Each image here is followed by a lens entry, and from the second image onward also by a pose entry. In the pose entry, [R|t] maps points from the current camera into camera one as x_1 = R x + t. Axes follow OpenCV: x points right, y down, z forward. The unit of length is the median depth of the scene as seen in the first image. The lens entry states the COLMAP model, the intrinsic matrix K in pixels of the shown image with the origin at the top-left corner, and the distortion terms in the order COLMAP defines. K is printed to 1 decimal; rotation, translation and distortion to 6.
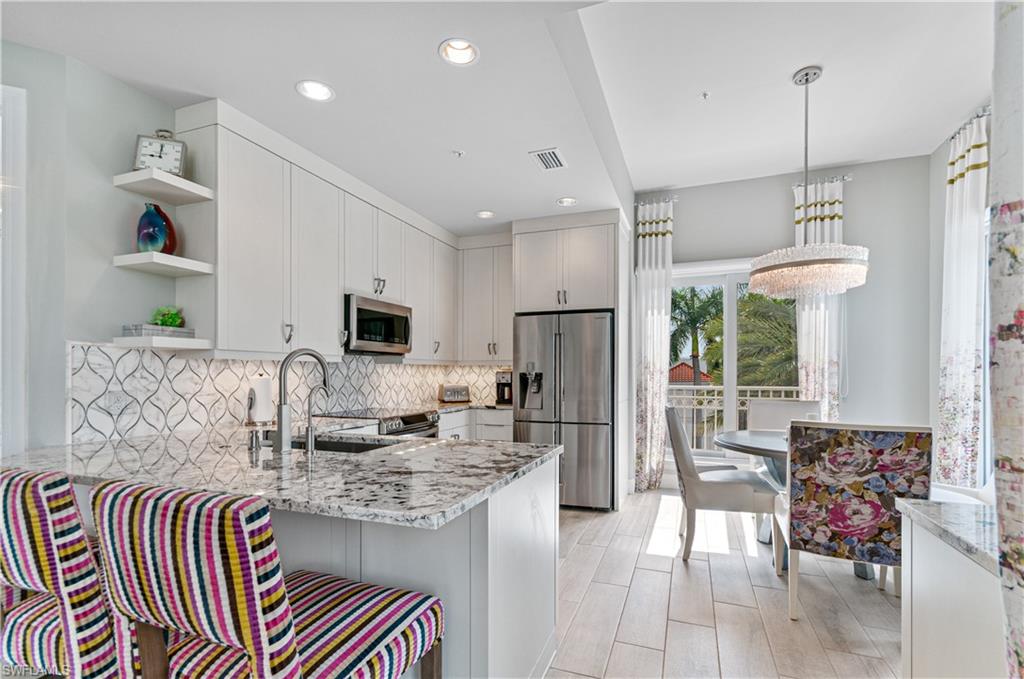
lens RADIAL K [[461.7, 0, 515.2], [0, 461.7, 373.8], [0, 0, 1]] dist [0.002387, 0.000347]
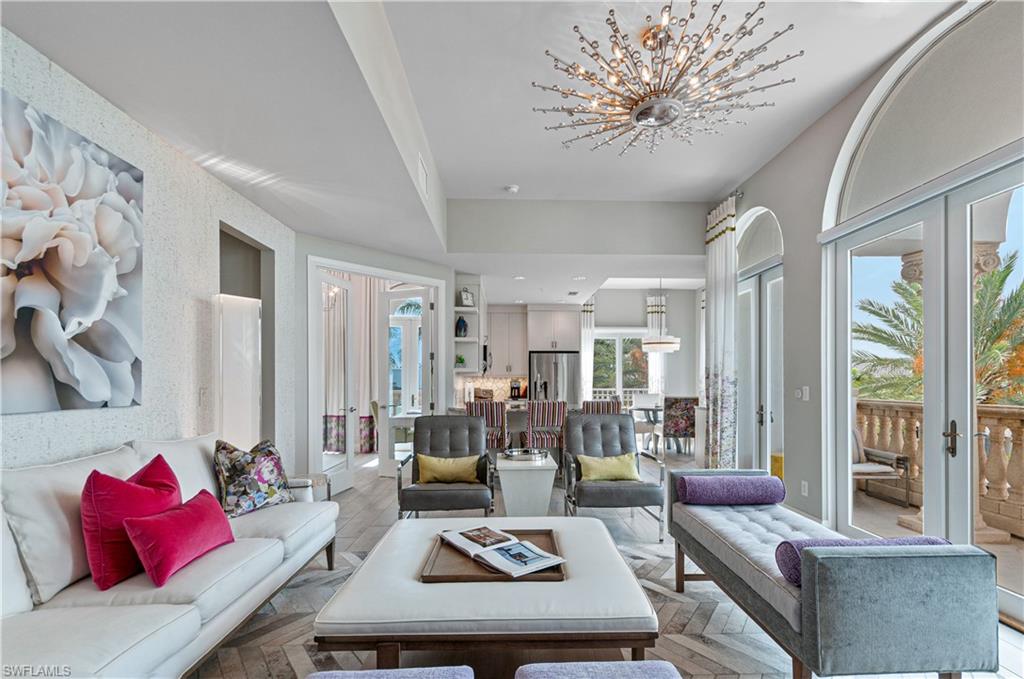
lens RADIAL K [[477.9, 0, 520.3], [0, 477.9, 379.6], [0, 0, 1]] dist [0.000280, 0.000508]
pose [[0.926068, -0.000371, 0.377357, -1.235759], [0.001609, 0.999994, -0.002964, -0.007867], [-0.377354, 0.003352, 0.926063, -1.328919]]
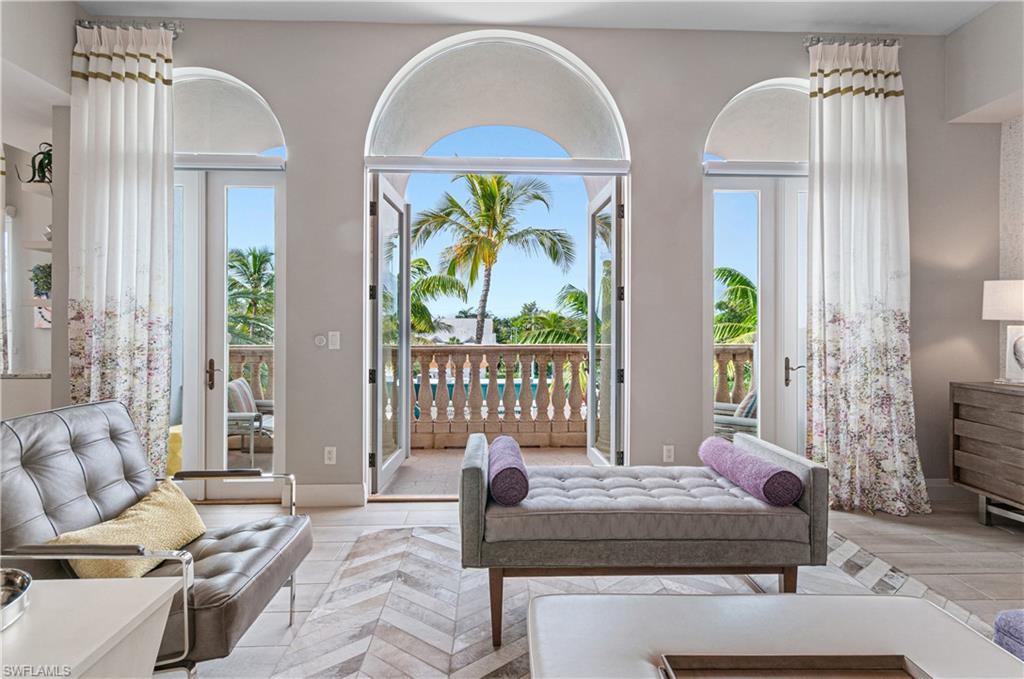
lens RADIAL K [[474.6, 0, 510.5], [0, 474.6, 325.9], [0, 0, 1]] dist [0.004653, 0.000720]
pose [[-0.381871, -0.001870, 0.924214, -1.169655], [-0.004449, 0.999990, 0.000185, -0.007702], [-0.924205, -0.004041, -0.381876, -0.343910]]
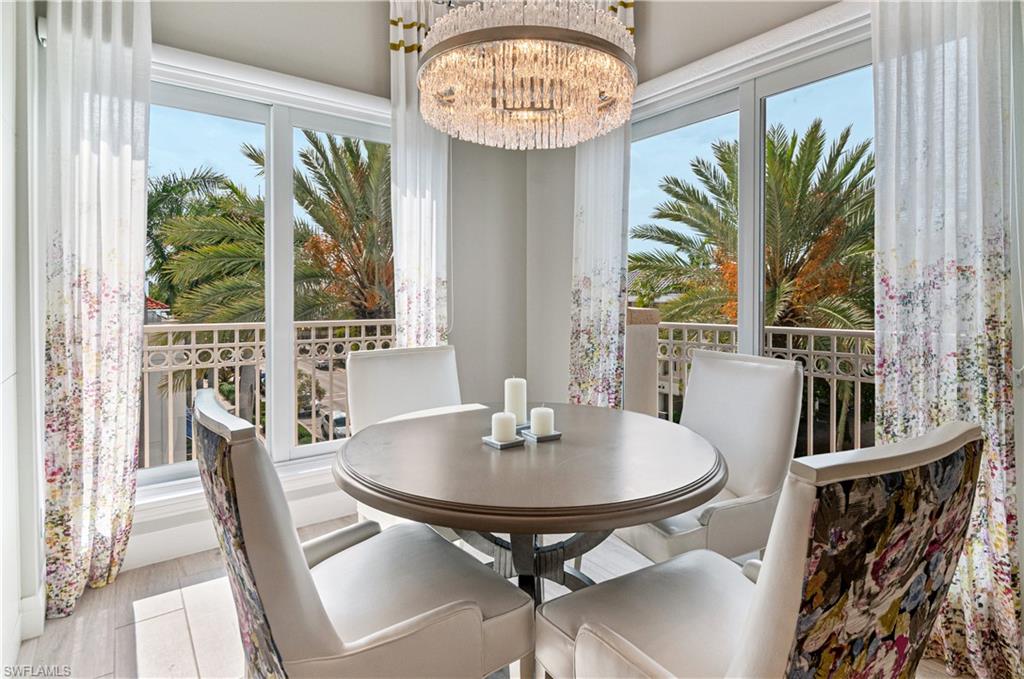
lens RADIAL K [[532.2, 0, 532.3], [0, 532.2, 303.9], [0, 0, 1]] dist [-0.004333, -0.001609]
pose [[0.522682, -0.009367, 0.852477, 0.174177], [0.000382, 0.999942, 0.010753, -0.002282], [-0.852528, -0.005295, 0.522655, 0.741282]]
